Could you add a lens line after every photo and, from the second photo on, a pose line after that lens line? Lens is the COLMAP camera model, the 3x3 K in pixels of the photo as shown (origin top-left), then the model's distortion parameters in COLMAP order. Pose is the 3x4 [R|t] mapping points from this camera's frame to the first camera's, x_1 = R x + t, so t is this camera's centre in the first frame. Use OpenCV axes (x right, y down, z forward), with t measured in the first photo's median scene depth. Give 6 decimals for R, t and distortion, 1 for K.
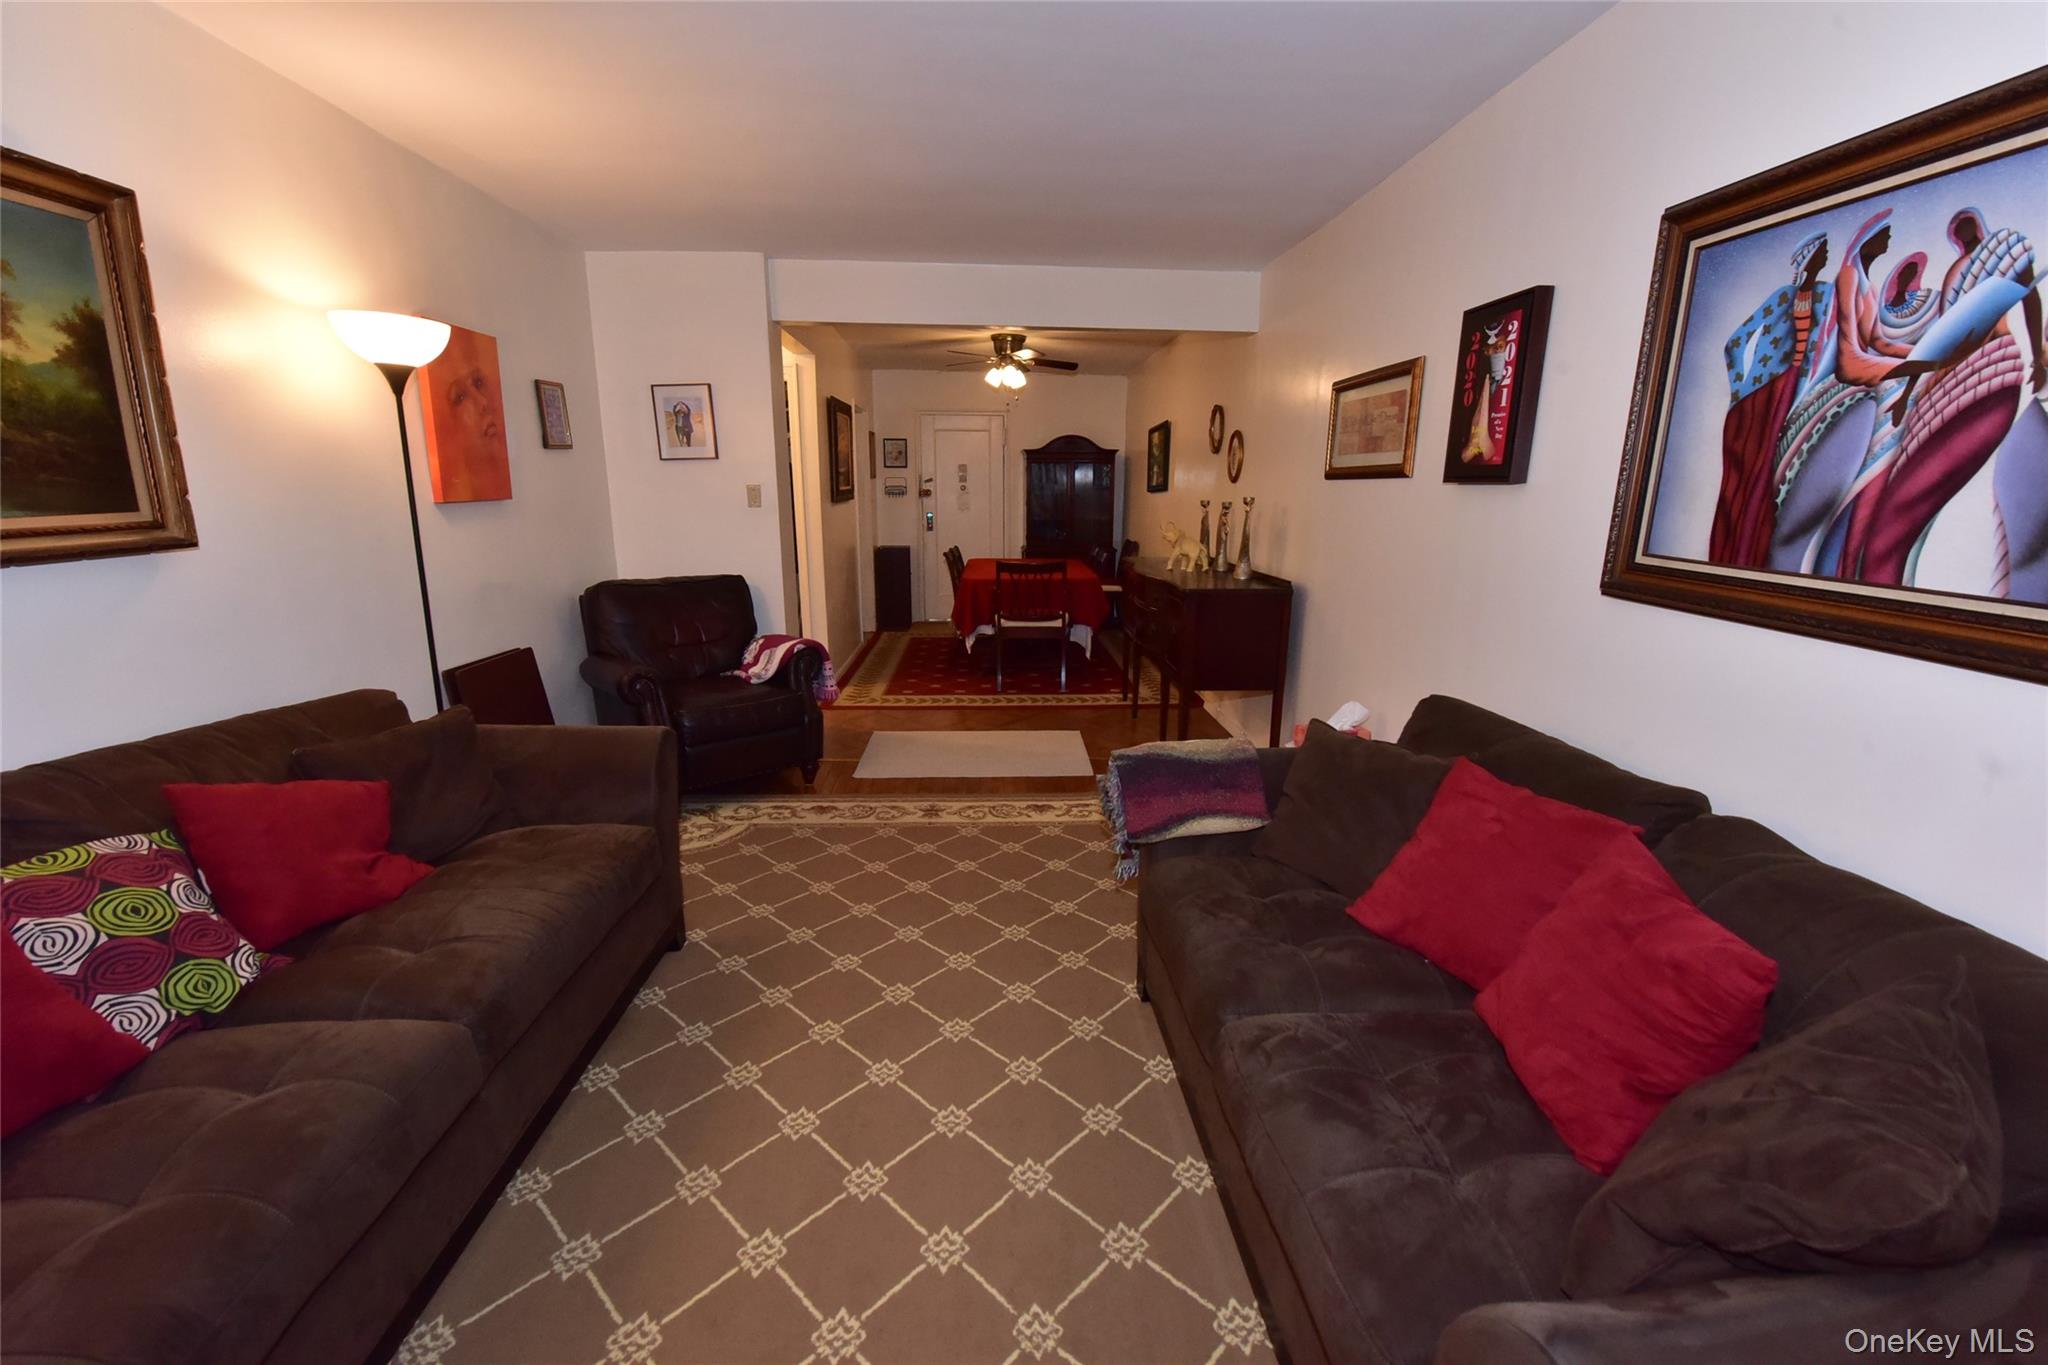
lens RADIAL K [[837.7, 0, 1021.0], [0, 837.7, 676.5], [0, 0, 1]] dist [-0.003392, -0.001063]
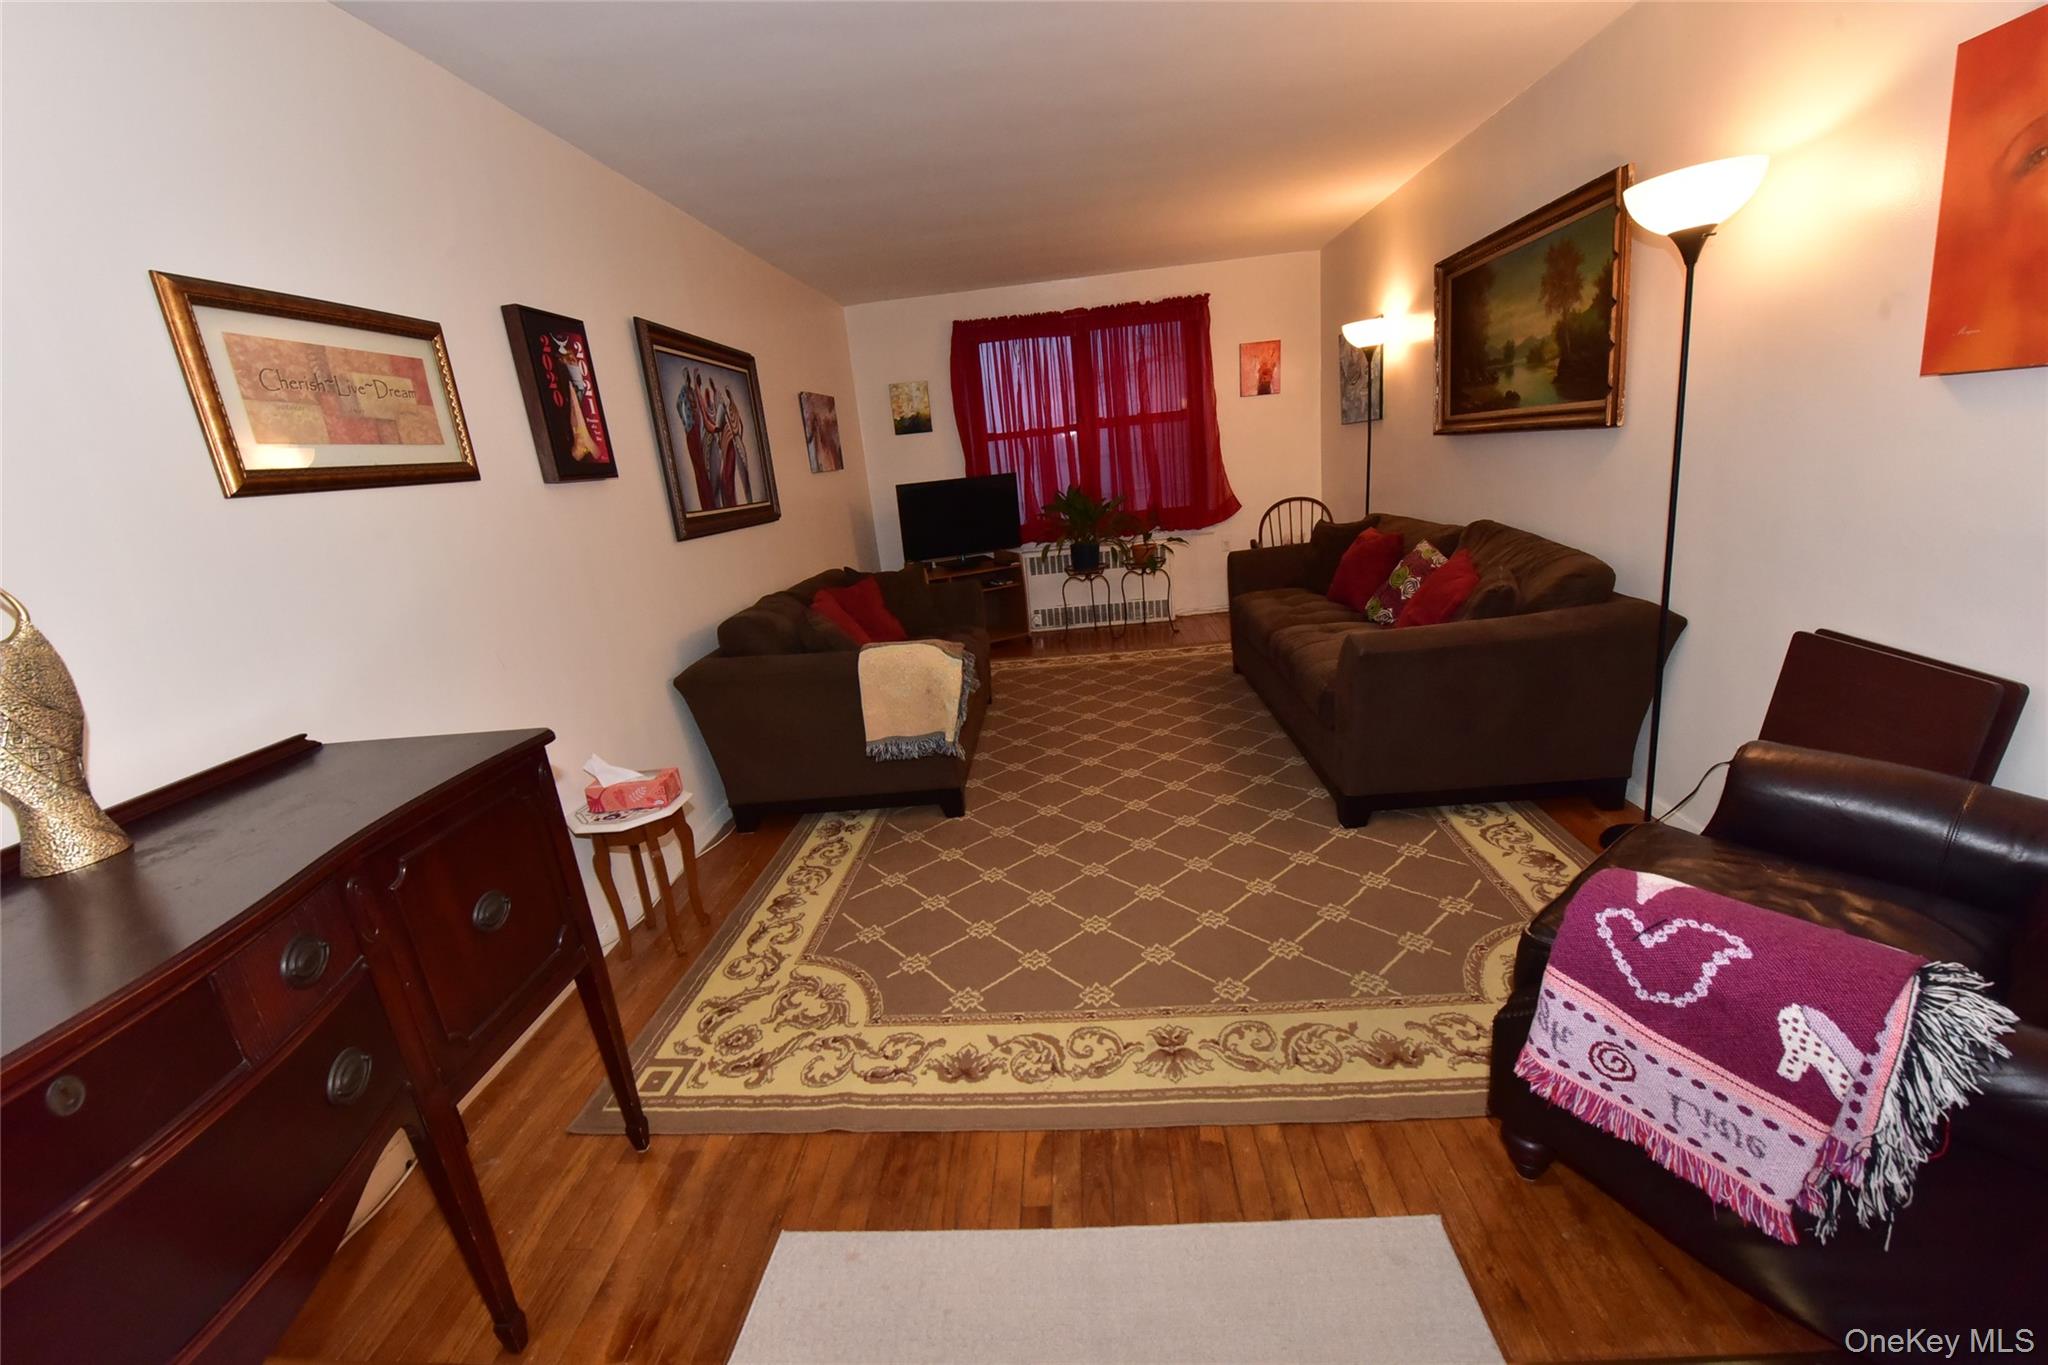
lens RADIAL K [[837.7, 0, 1019.0], [0, 837.7, 675.6], [0, 0, 1]] dist [-0.003392, -0.001063]
pose [[-0.989604, 0.063164, 0.129206, -0.144397], [0.116819, 0.877053, 0.465974, -0.461076], [-0.083887, 0.476224, -0.875314, 2.079819]]
